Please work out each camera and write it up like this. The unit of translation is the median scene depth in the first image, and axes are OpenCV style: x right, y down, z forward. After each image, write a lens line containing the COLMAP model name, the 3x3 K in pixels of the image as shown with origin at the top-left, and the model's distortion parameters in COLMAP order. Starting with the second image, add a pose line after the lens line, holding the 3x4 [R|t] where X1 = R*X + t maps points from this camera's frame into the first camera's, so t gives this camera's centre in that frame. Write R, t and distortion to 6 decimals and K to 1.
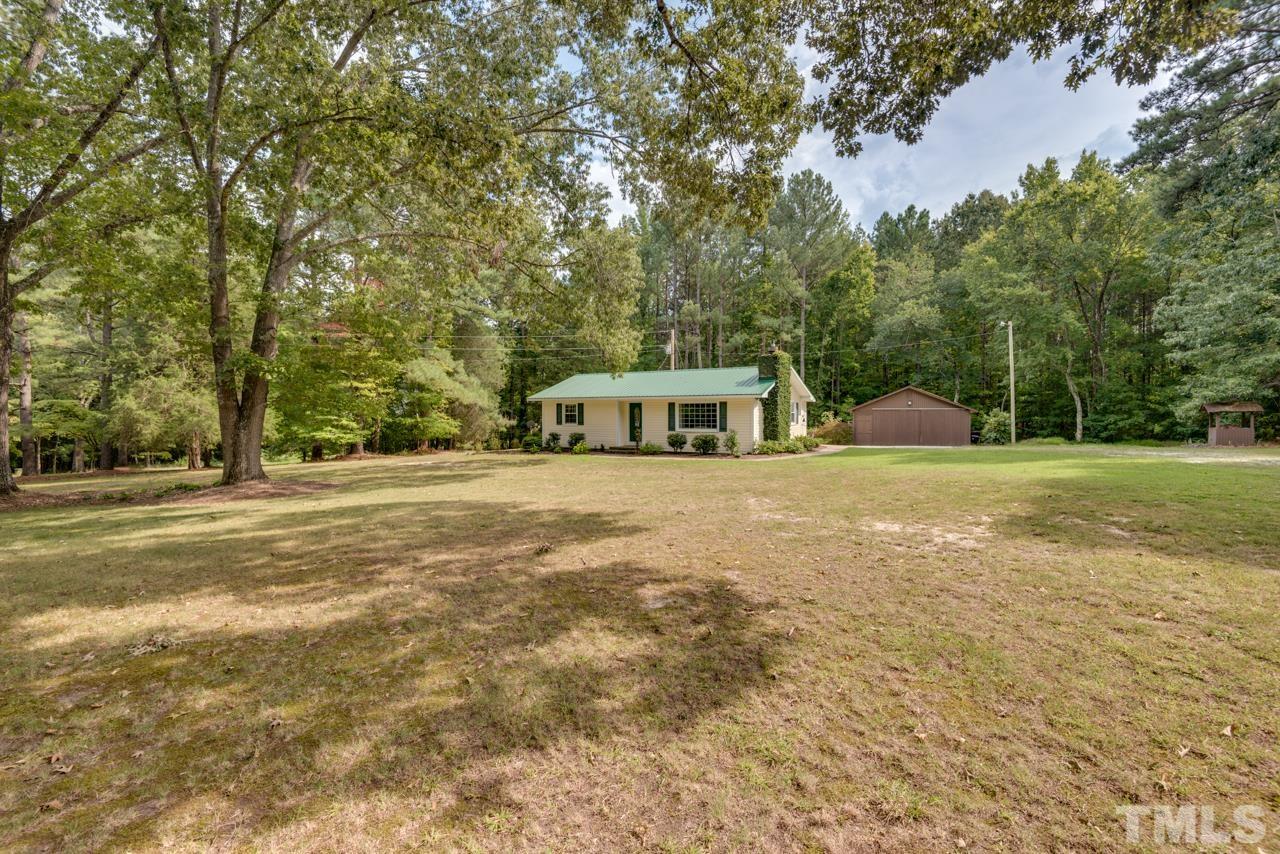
lens RADIAL K [[583.0, 0, 641.5], [0, 583.0, 422.6], [0, 0, 1]] dist [0.001631, -0.003160]
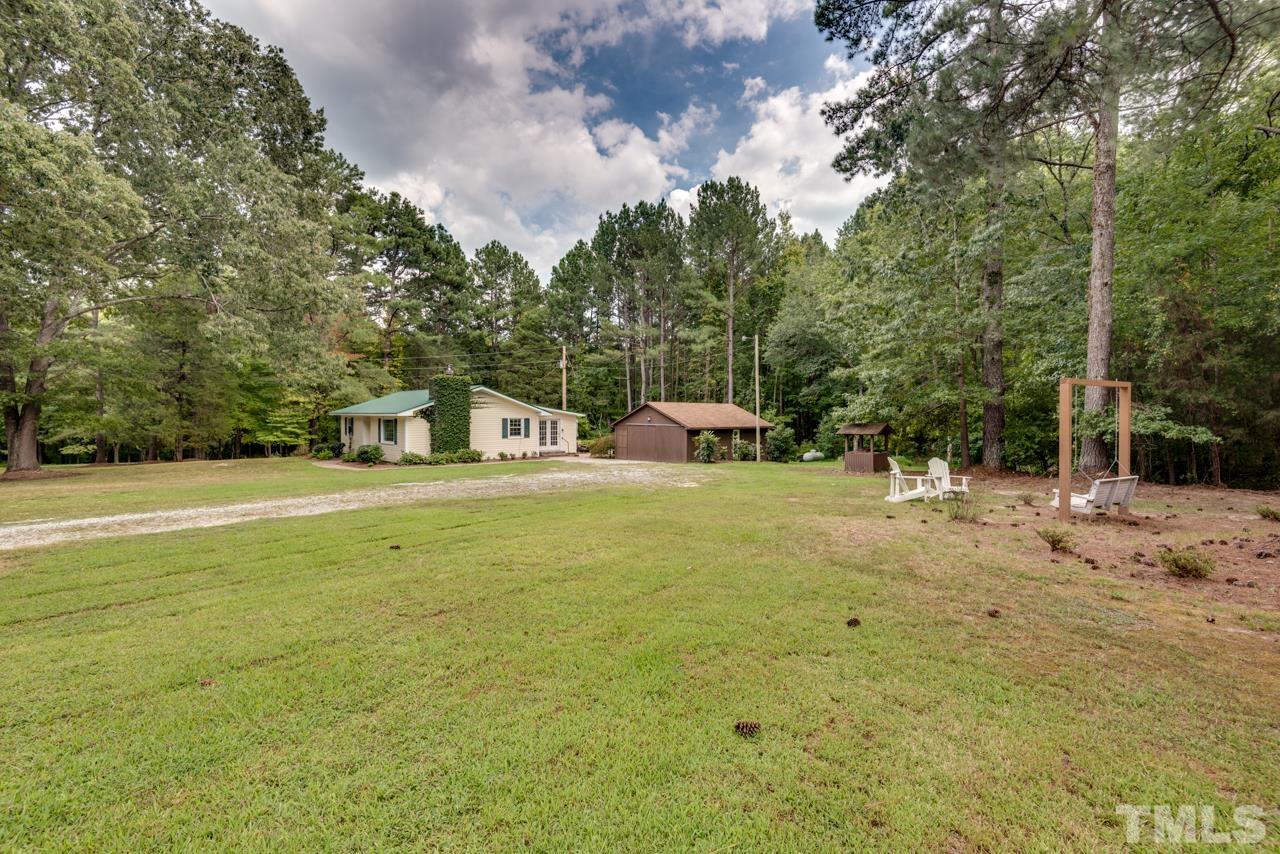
lens RADIAL K [[583.0, 0, 647.1], [0, 583.0, 423.4], [0, 0, 1]] dist [0.001631, -0.003160]
pose [[0.951777, 0.011143, -0.306588, 0.822023], [-0.012139, 0.999925, -0.001342, -0.025851], [0.306550, 0.004999, 0.951841, 0.033686]]
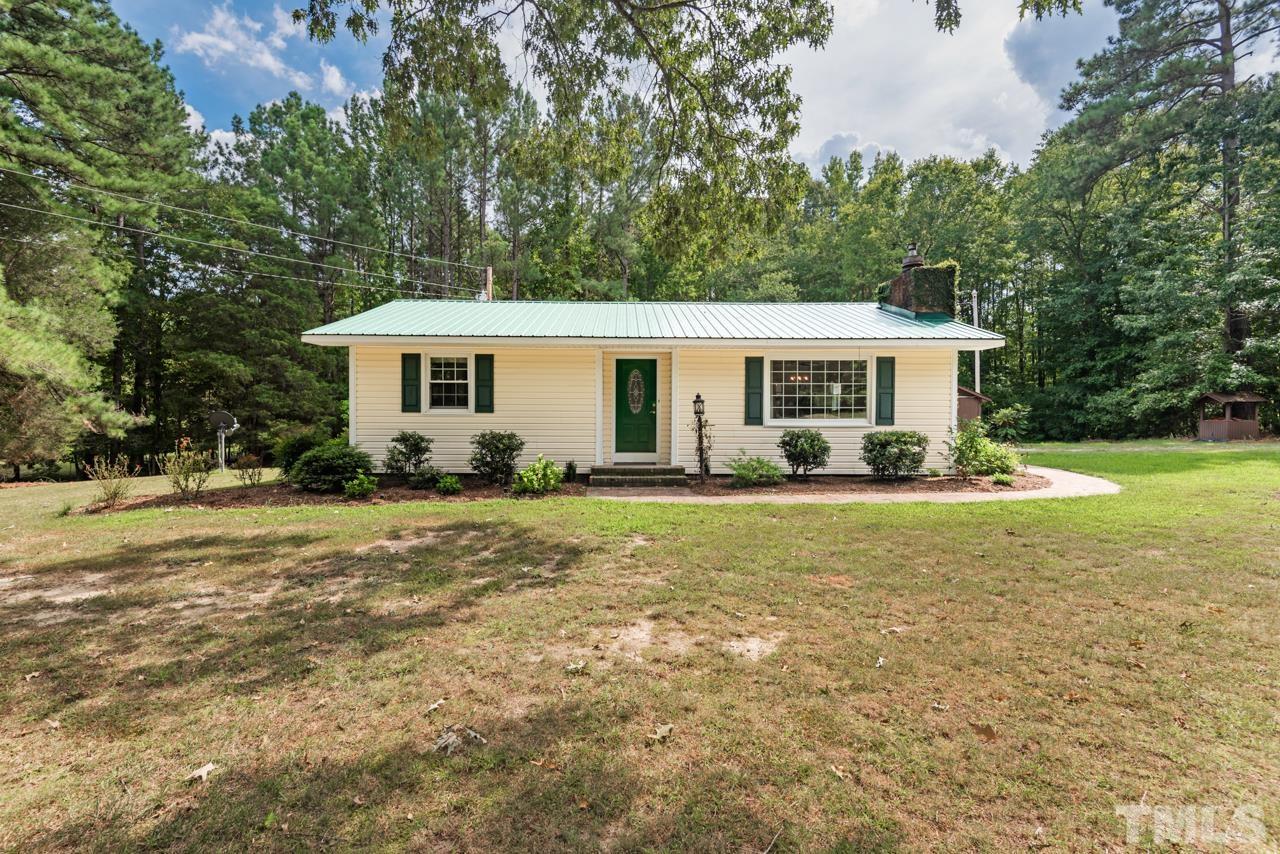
lens RADIAL K [[581.0, 0, 632.6], [0, 581.0, 428.3], [0, 0, 1]] dist [0.013652, -0.004961]
pose [[0.860076, -0.014436, 0.509961, -0.209908], [0.002507, 0.999707, 0.024073, 0.005609], [-0.510159, -0.019427, 0.859861, 0.607035]]
